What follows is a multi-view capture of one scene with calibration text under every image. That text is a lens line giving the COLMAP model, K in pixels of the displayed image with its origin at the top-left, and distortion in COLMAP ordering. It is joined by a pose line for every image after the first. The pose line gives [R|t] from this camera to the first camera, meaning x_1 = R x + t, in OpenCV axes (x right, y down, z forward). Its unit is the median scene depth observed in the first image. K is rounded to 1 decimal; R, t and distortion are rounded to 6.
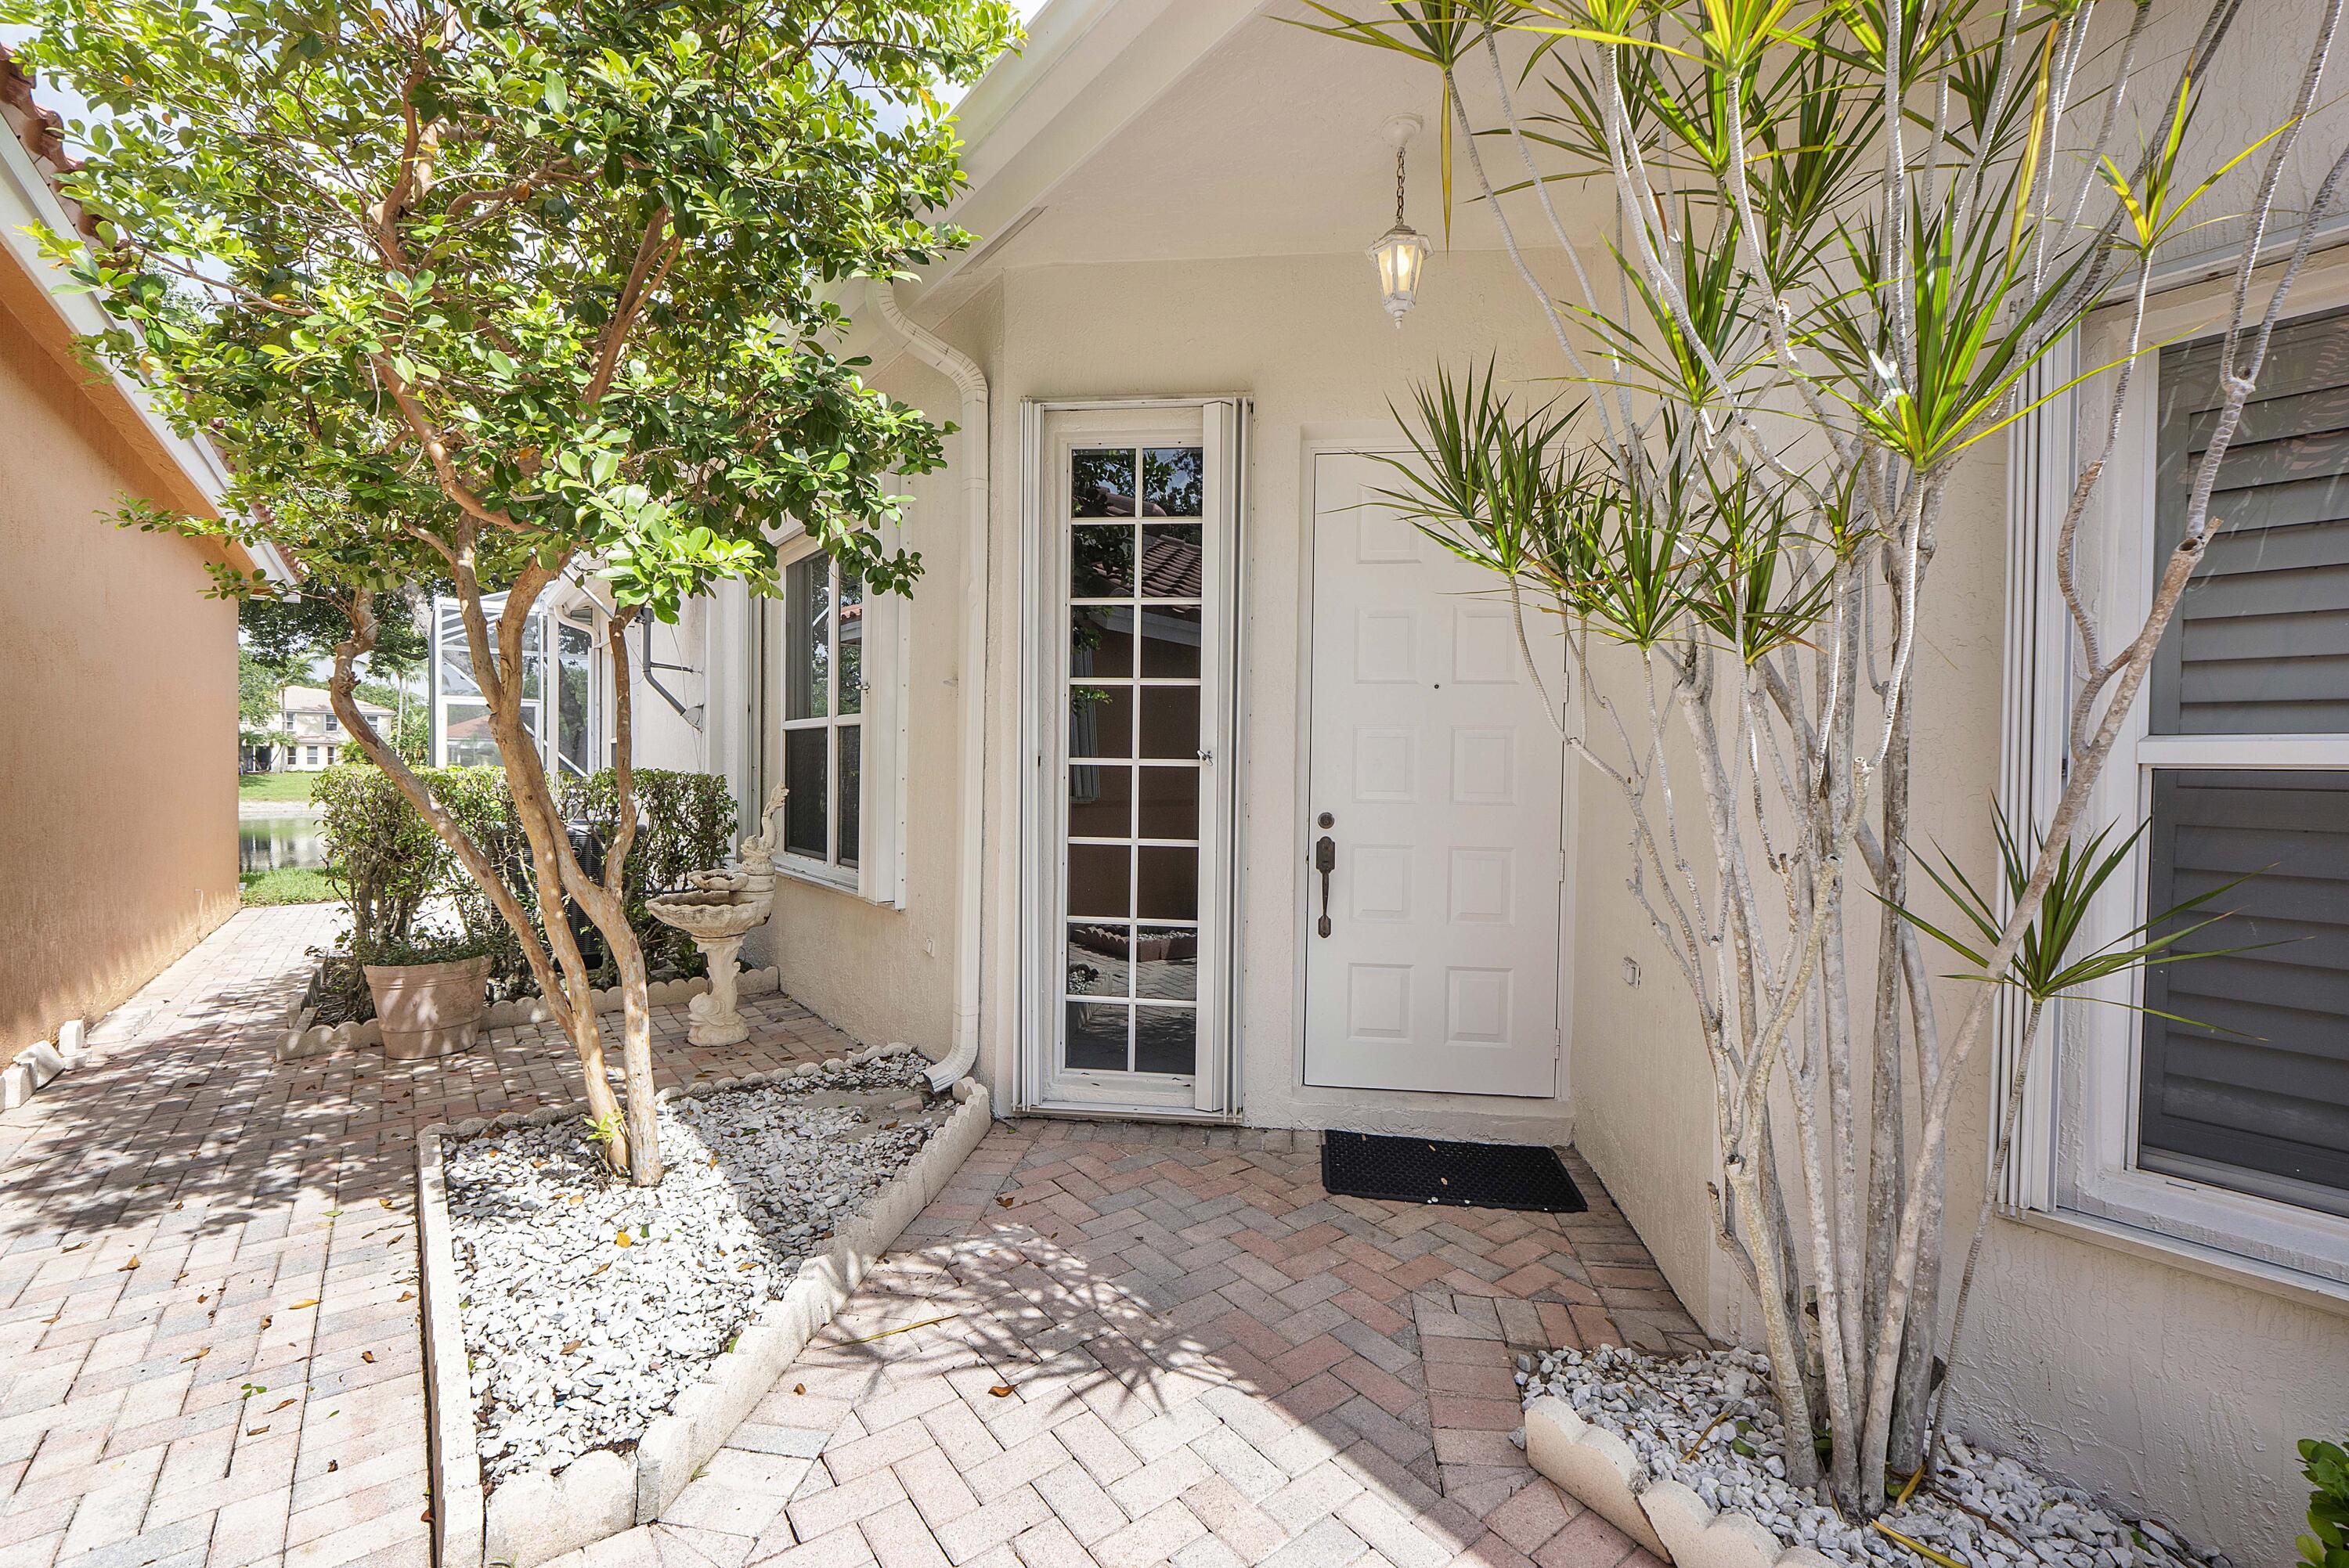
lens RADIAL K [[1010.2, 0, 1174.0], [0, 1010.2, 781.1], [0, 0, 1]] dist [-0.004992, 0.001246]
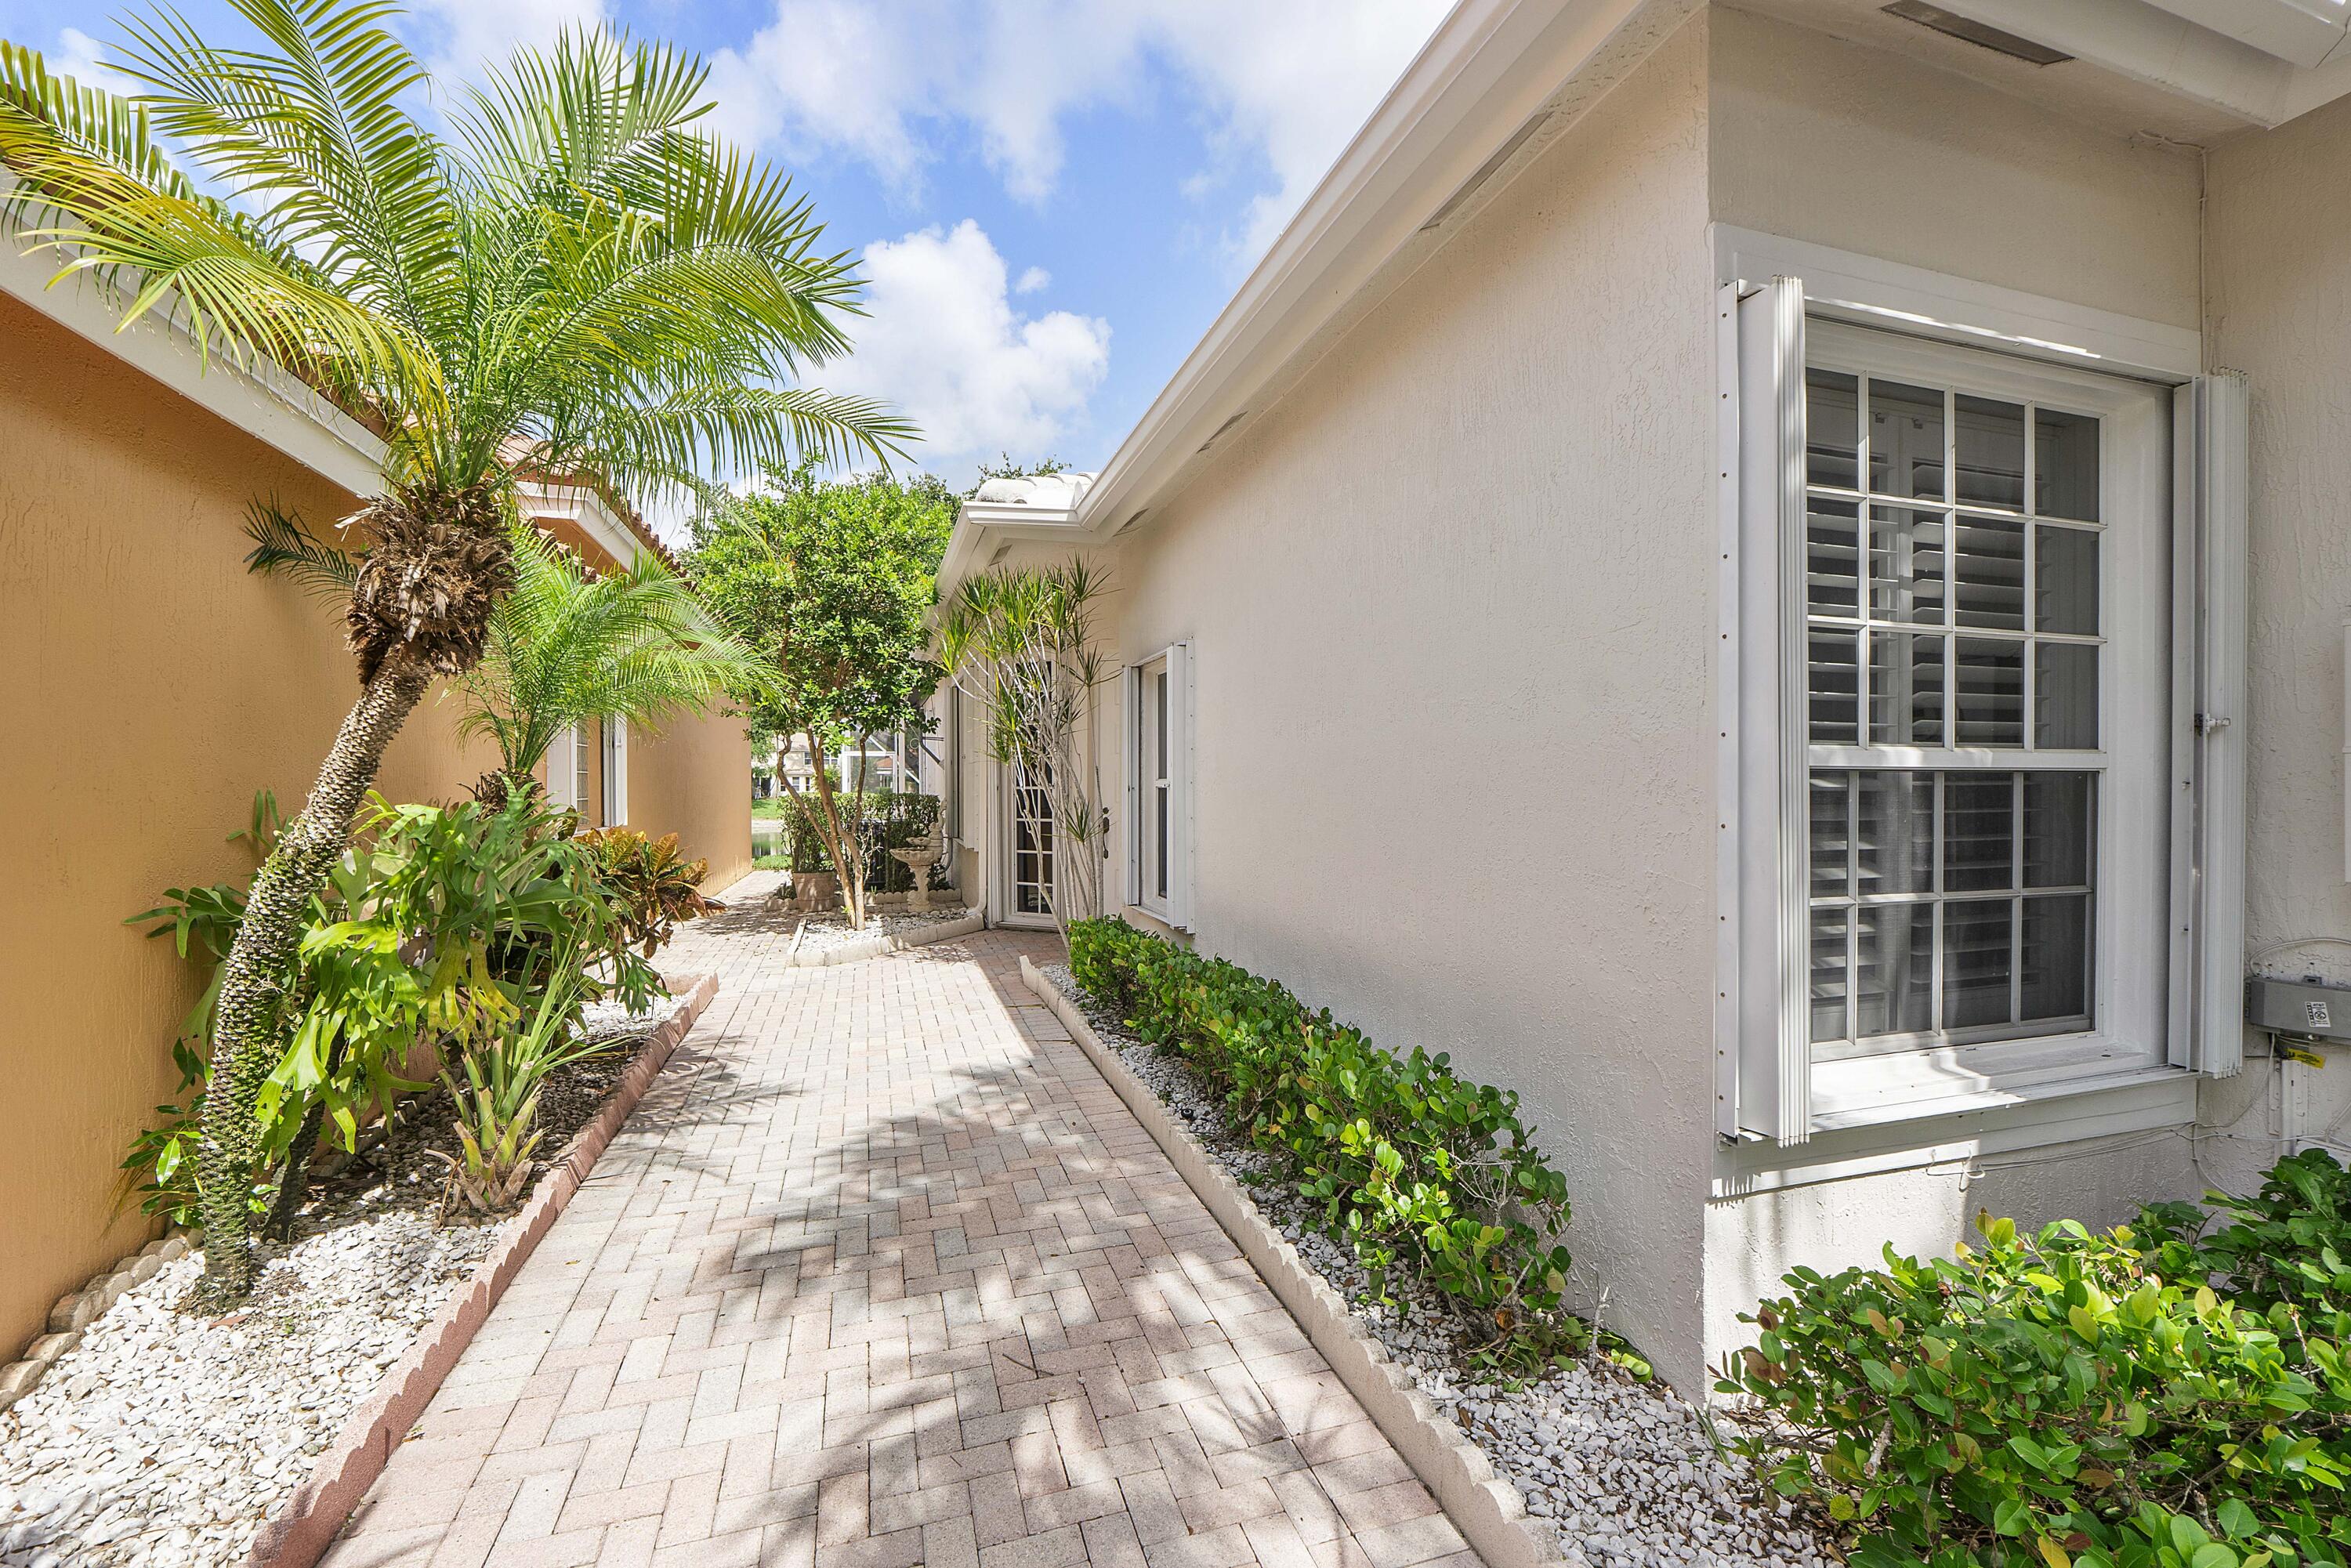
lens RADIAL K [[1011.2, 0, 1185.1], [0, 1011.2, 786.7], [0, 0, 1]] dist [-0.004992, 0.001246]
pose [[0.941800, -0.013948, -0.335883, 0.891194], [0.010010, 0.999859, -0.013452, 0.012222], [0.336024, 0.009307, 0.941808, -0.962281]]
